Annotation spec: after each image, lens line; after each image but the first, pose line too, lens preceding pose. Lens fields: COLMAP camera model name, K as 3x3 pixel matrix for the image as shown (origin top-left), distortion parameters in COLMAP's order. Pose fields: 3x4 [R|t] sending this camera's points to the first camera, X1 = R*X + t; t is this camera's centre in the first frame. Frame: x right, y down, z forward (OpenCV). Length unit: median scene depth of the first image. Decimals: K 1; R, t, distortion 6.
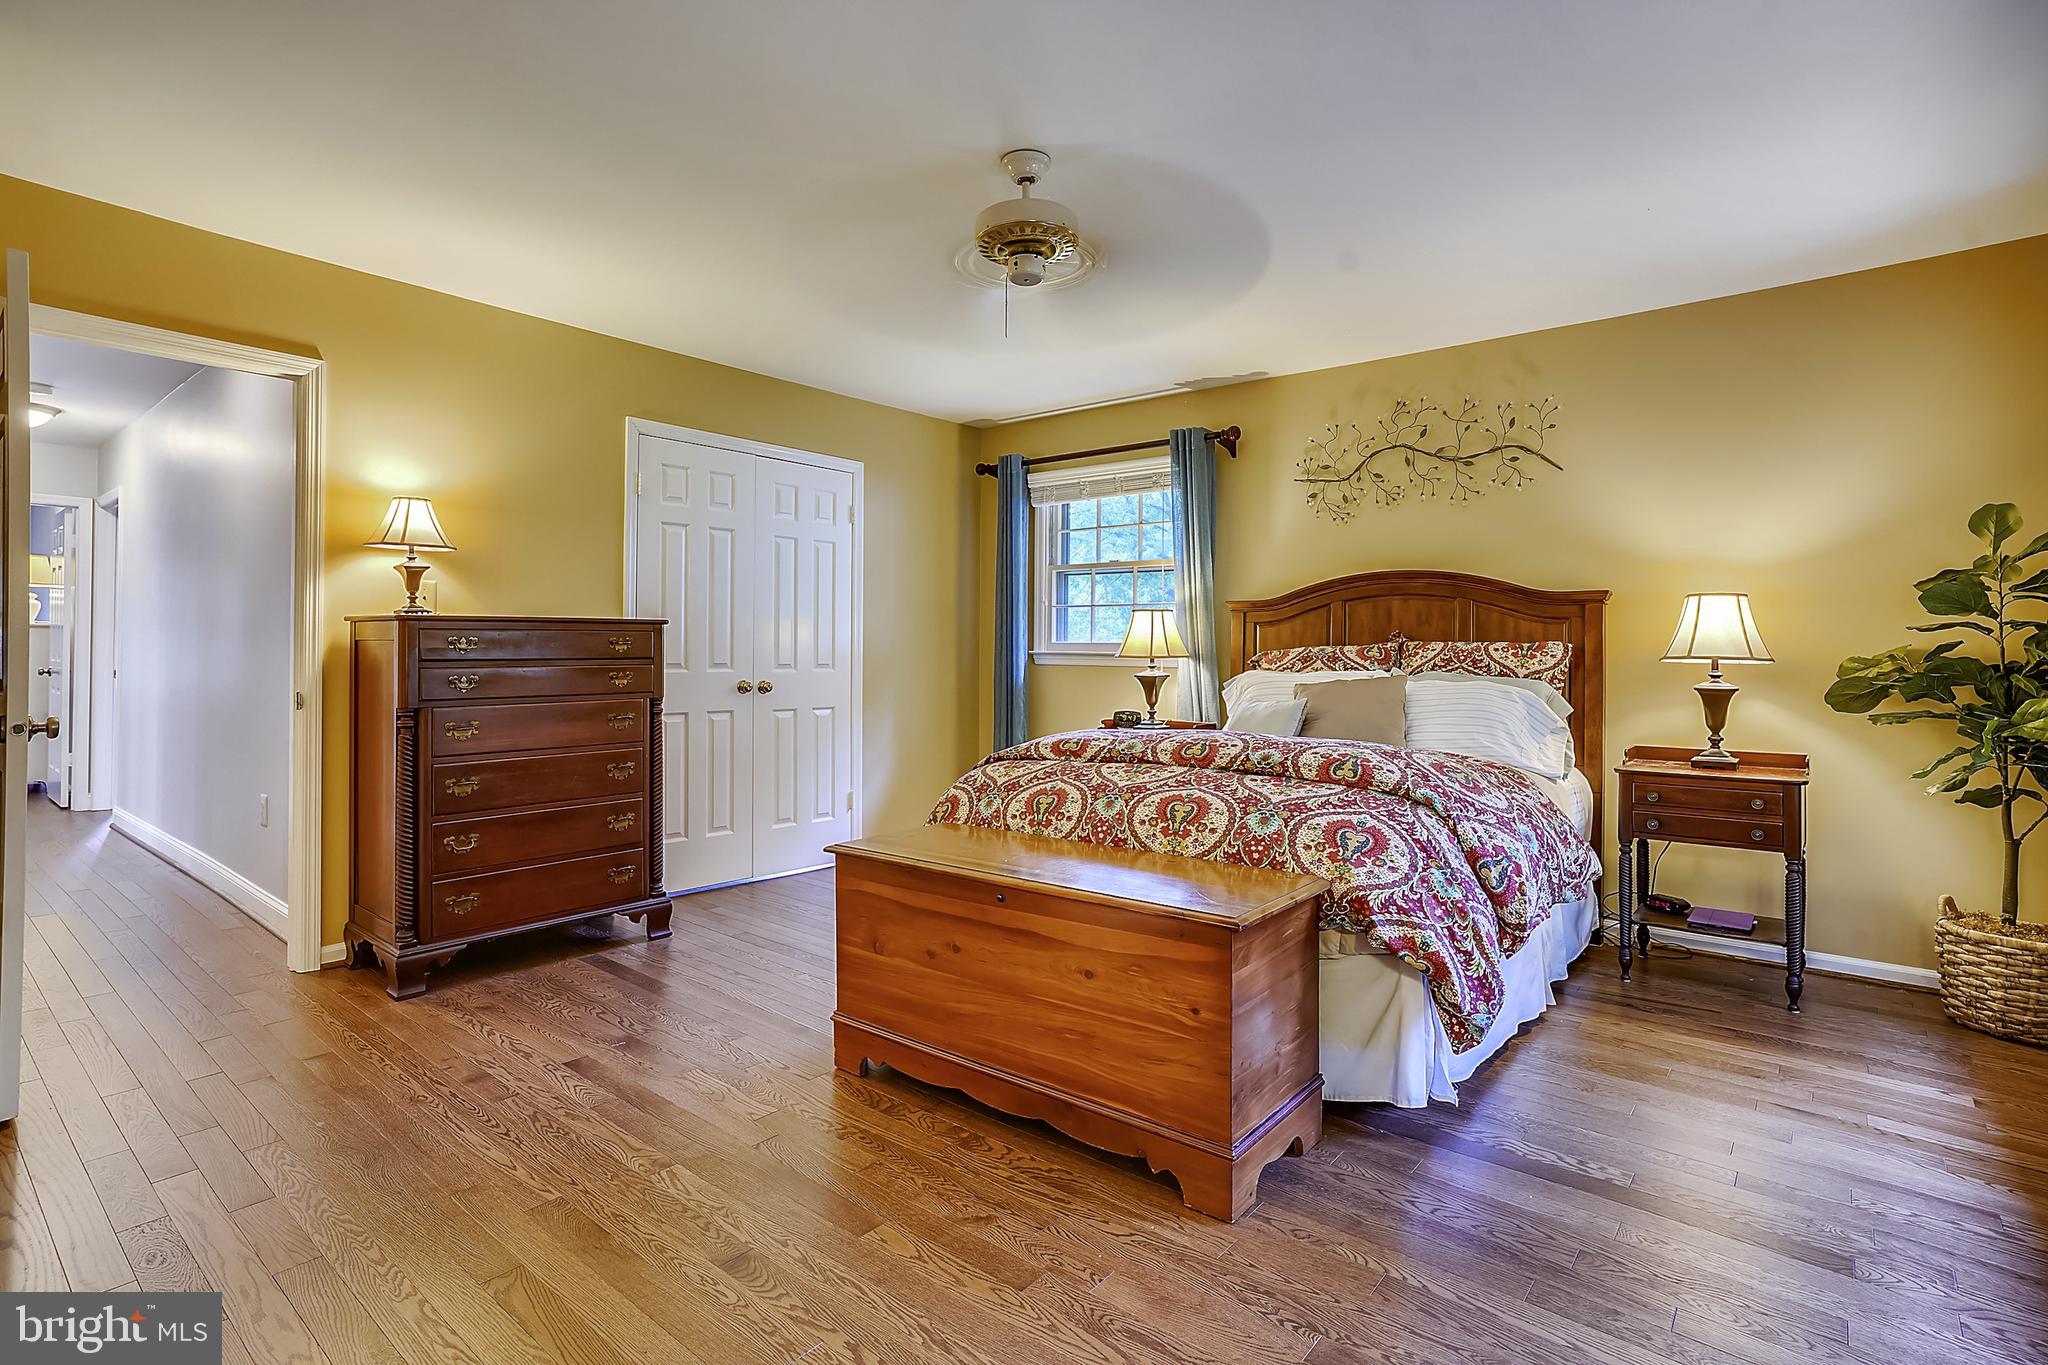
lens RADIAL K [[994.0, 0, 1020.6], [0, 994.0, 663.8], [0, 0, 1]] dist [-0.031525, -0.000087]
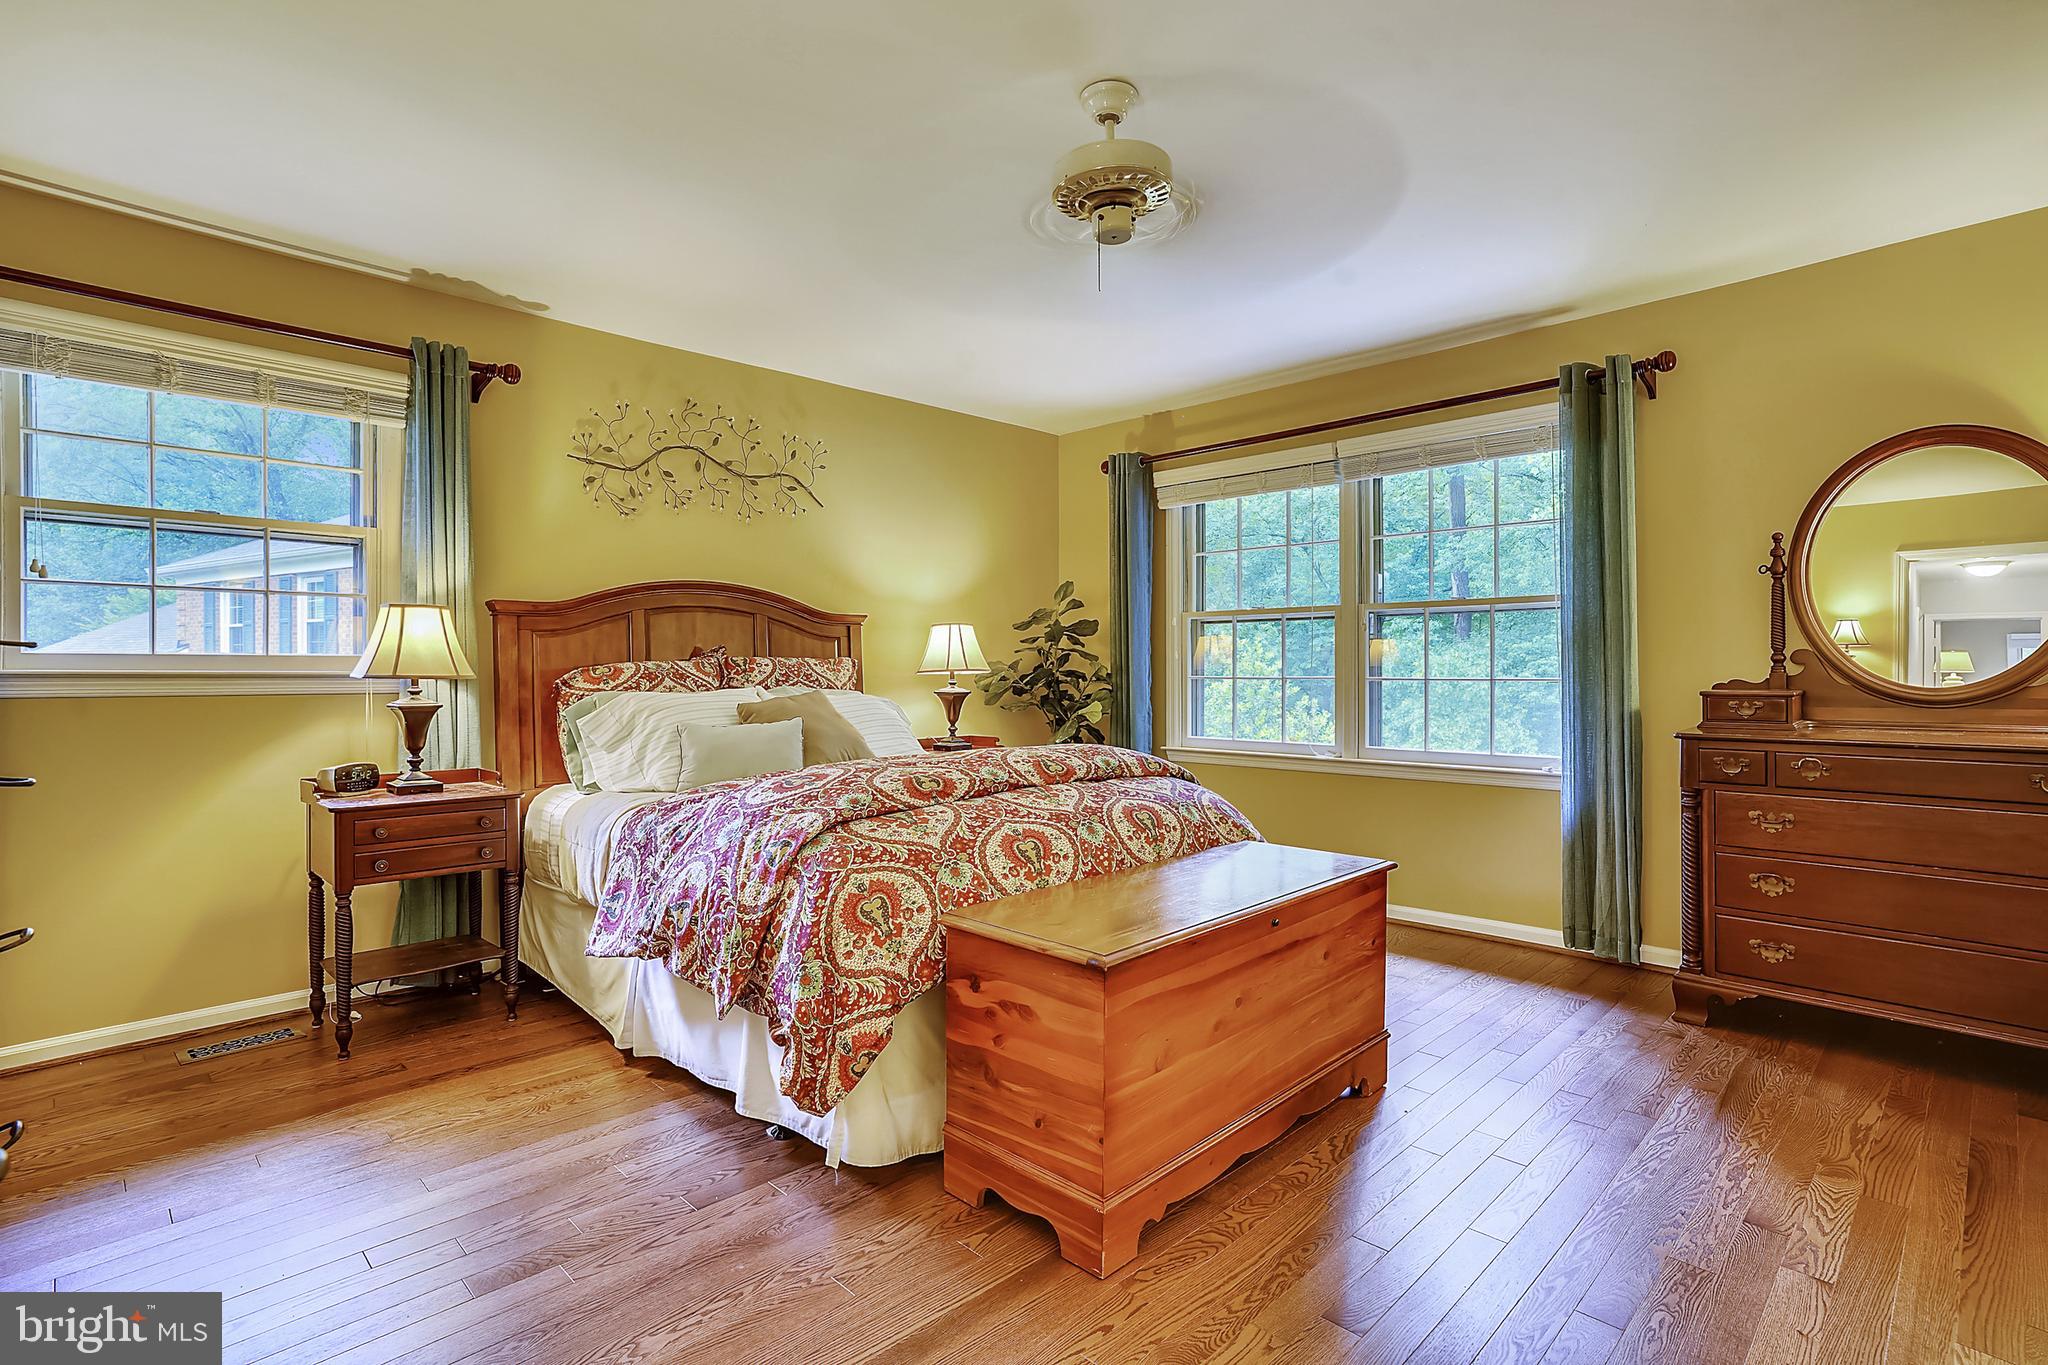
lens RADIAL K [[994.0, 0, 1022.7], [0, 994.0, 674.7], [0, 0, 1]] dist [-0.031525, -0.000087]
pose [[0.101765, -0.011024, 0.994747, -0.521112], [0.017343, 0.999806, 0.009306, -0.008733], [-0.994657, 0.016305, 0.101937, 0.597595]]
